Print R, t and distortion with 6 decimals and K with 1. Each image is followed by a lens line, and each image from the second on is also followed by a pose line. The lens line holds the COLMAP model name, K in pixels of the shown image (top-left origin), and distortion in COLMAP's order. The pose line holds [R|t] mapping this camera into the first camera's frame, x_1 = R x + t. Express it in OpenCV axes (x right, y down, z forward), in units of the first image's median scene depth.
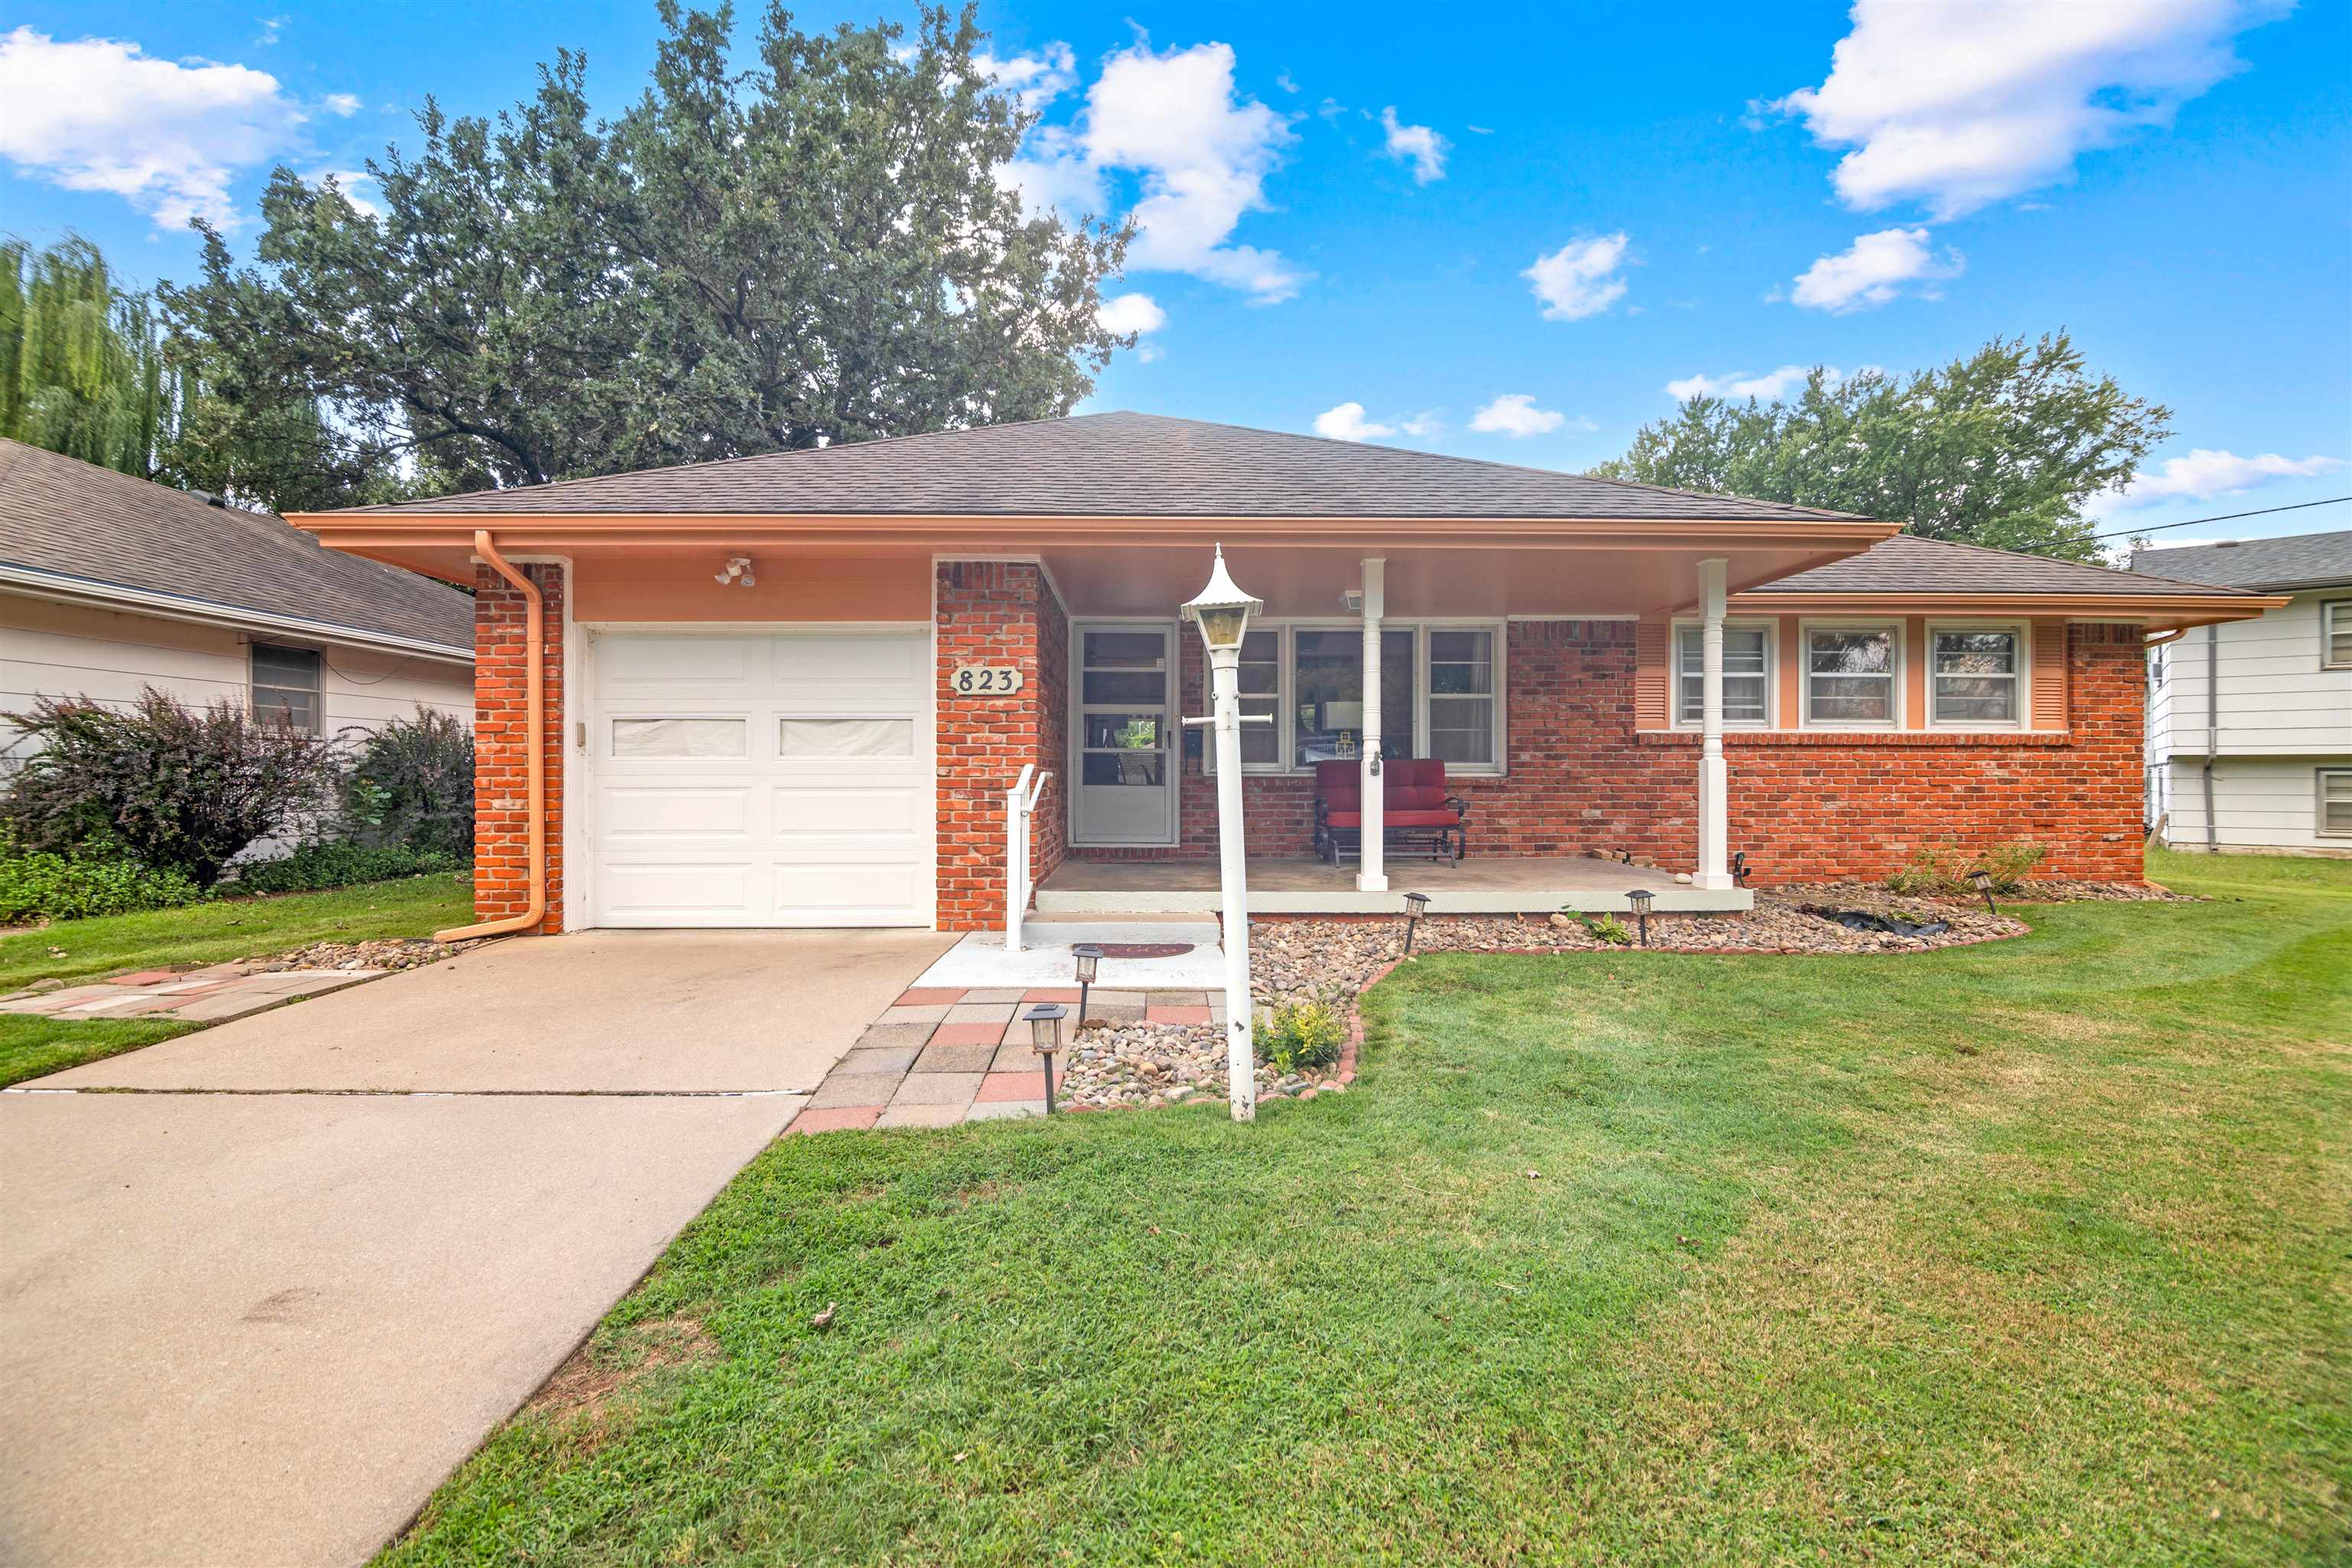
lens RADIAL K [[1023.0, 0, 1161.3], [0, 1023.0, 776.2], [0, 0, 1]] dist [-0.015175, -0.001889]
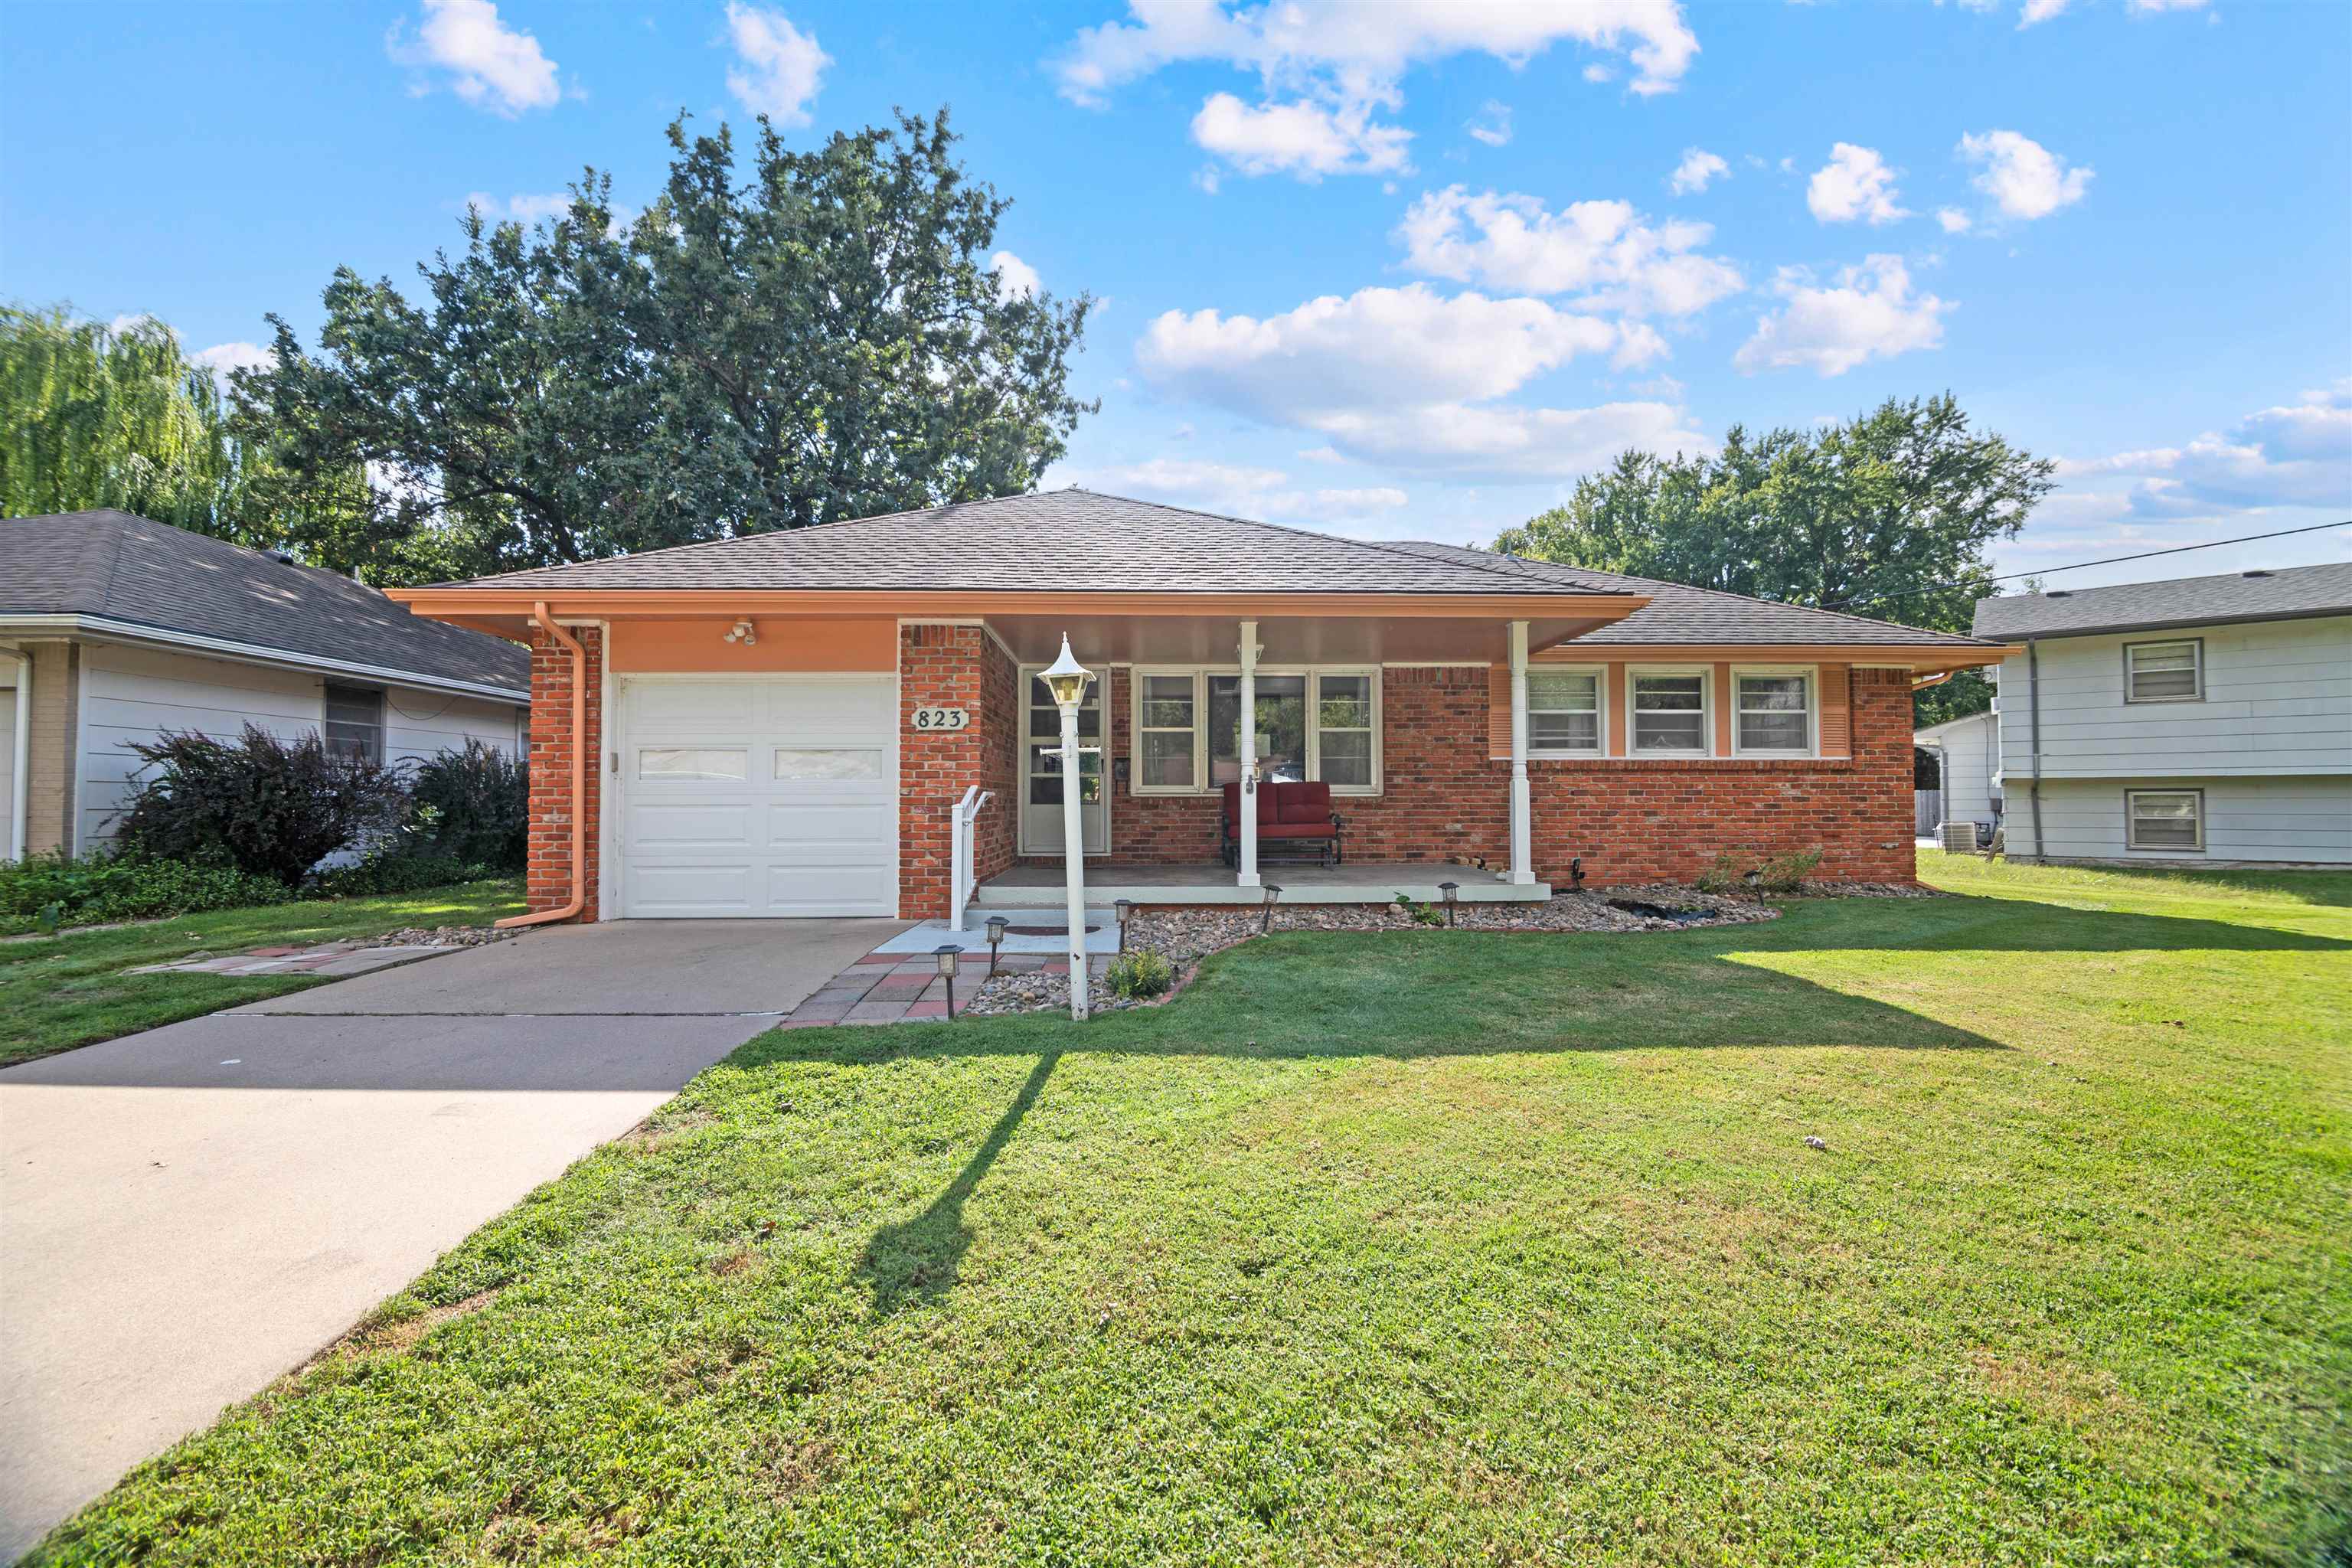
lens RADIAL K [[971.9, 0, 1154.8], [0, 971.9, 785.0], [0, 0, 1]] dist [-0.013649, -0.001954]
pose [[0.999956, -0.001670, 0.009243, 0.059615], [0.001830, 0.999848, -0.017341, 0.006460], [-0.009213, 0.017357, 0.999807, -0.140641]]
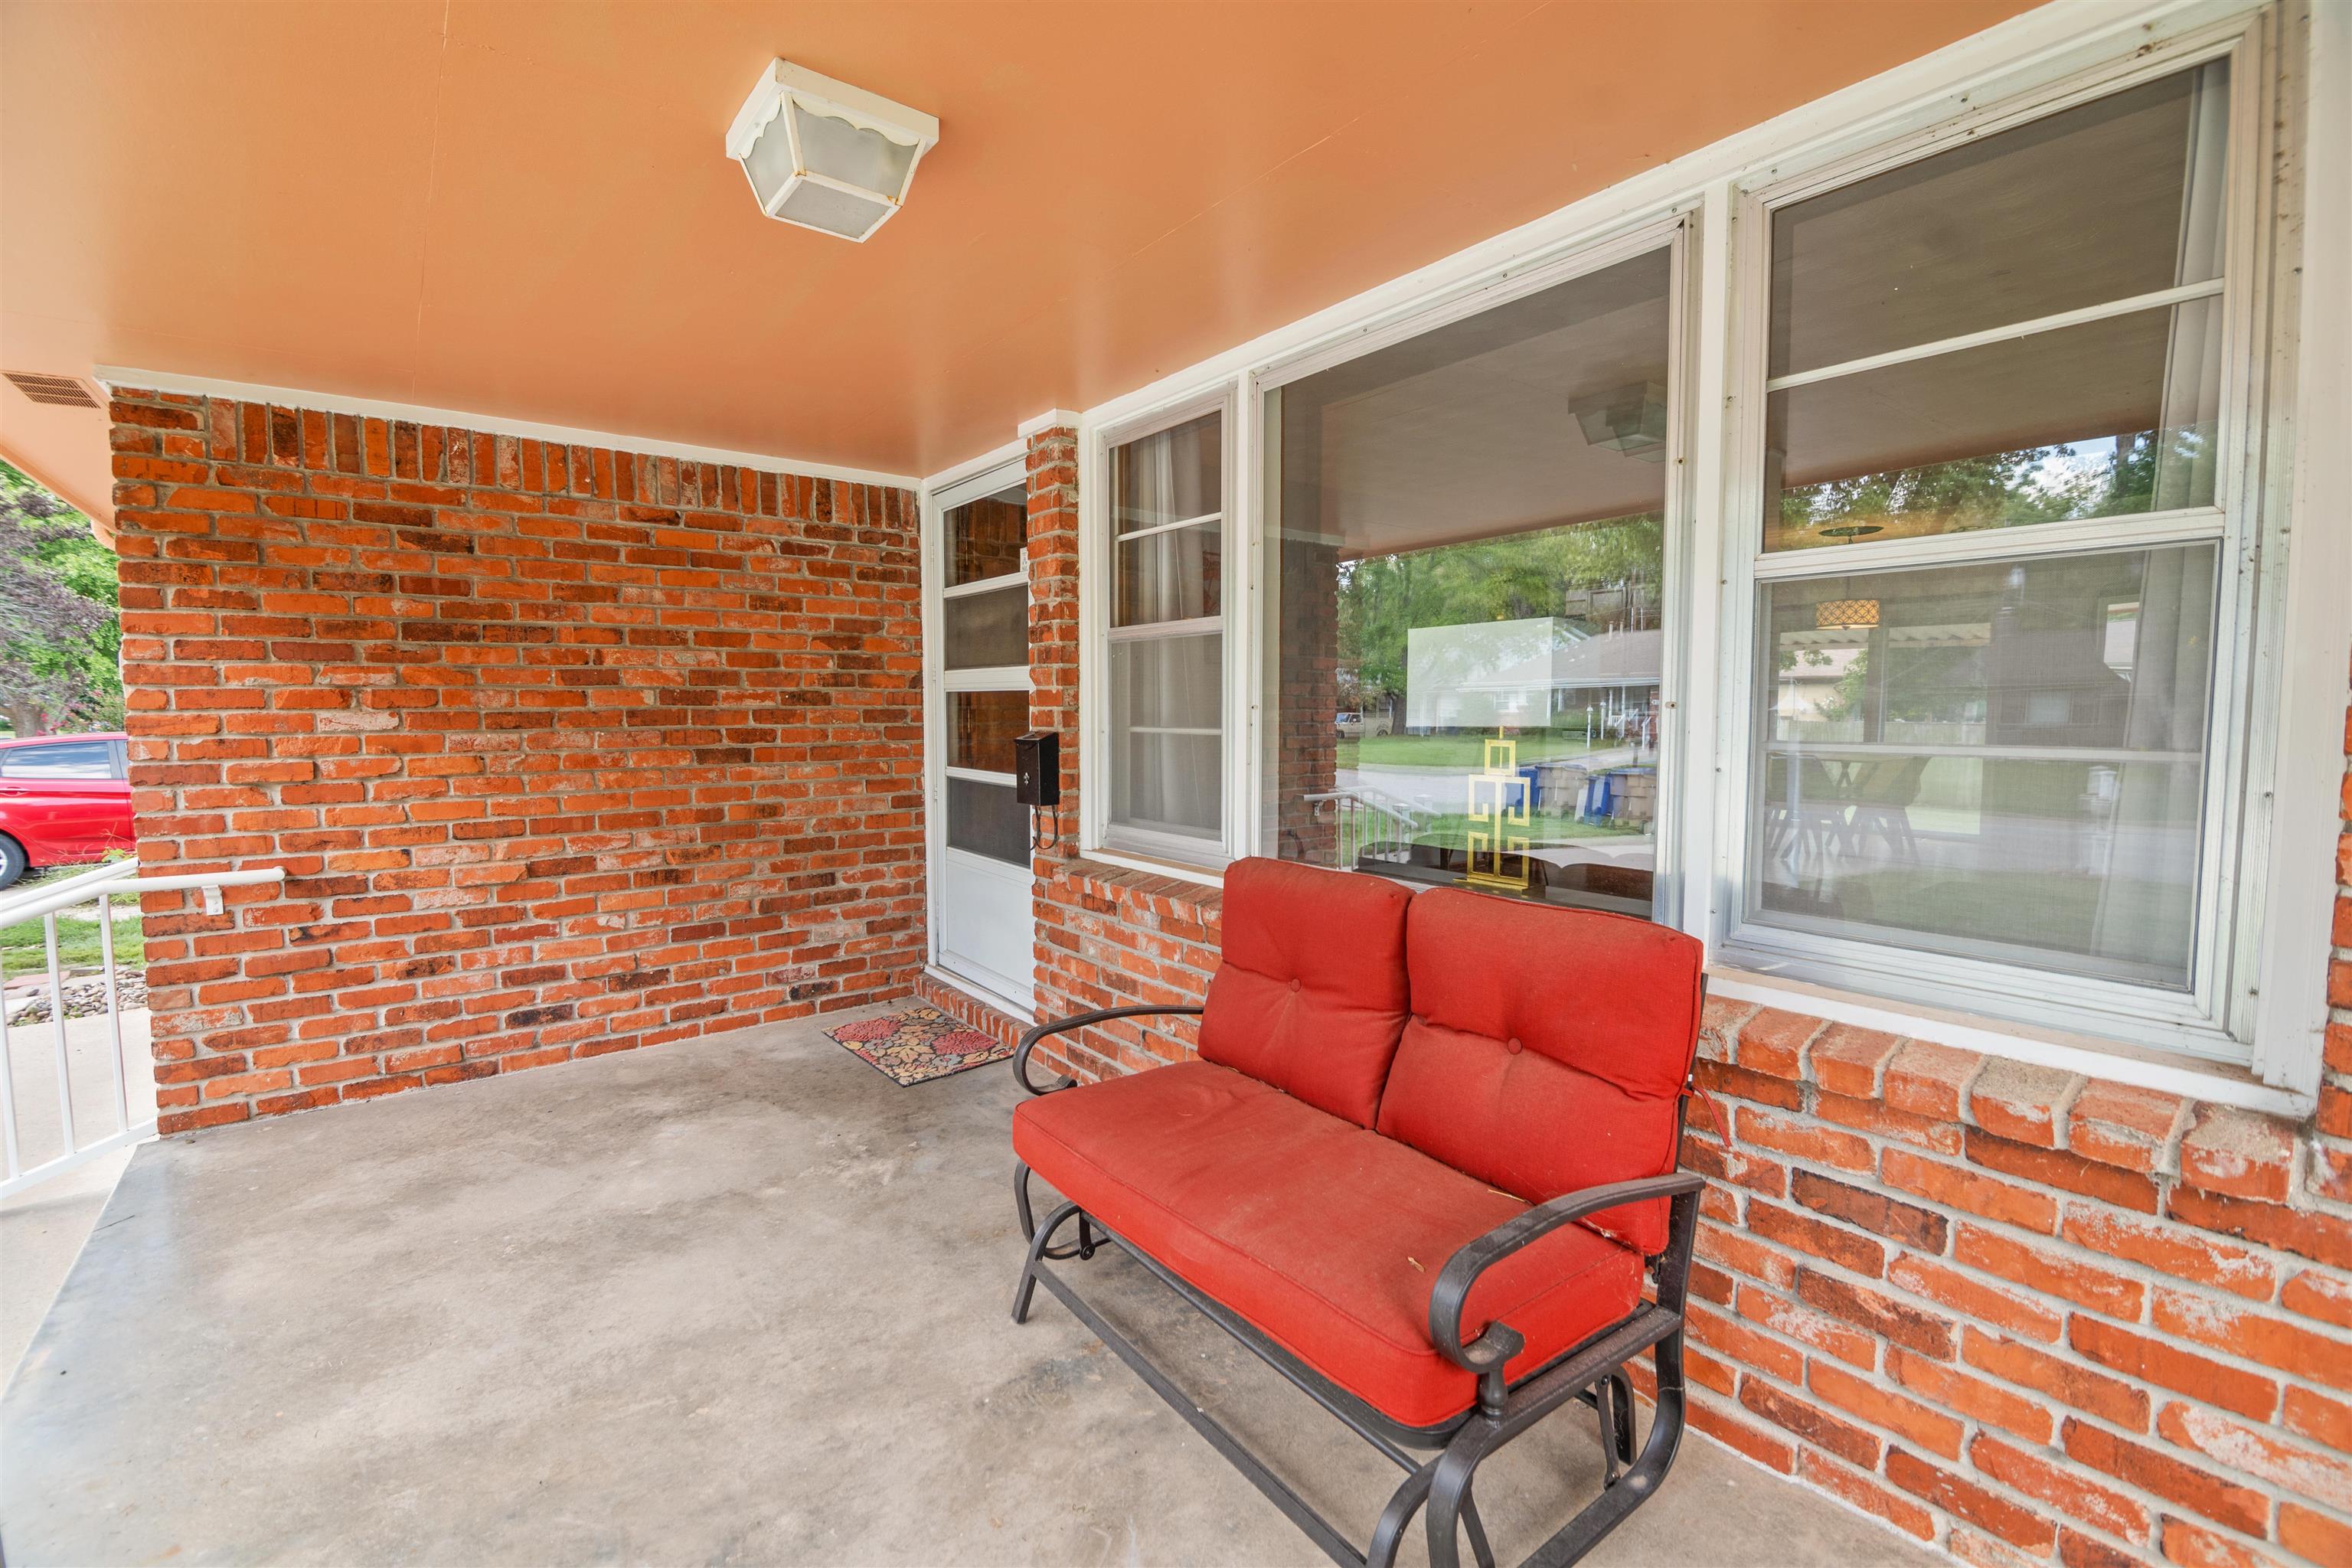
lens RADIAL K [[1023.0, 0, 1160.6], [0, 1023.0, 782.1], [0, 0, 1]] dist [-0.015175, -0.001889]
pose [[0.589154, 0.056779, -0.806023, 0.352190], [0.005547, 0.997220, 0.074302, -0.054101], [0.808002, -0.048246, 0.587201, 0.807379]]
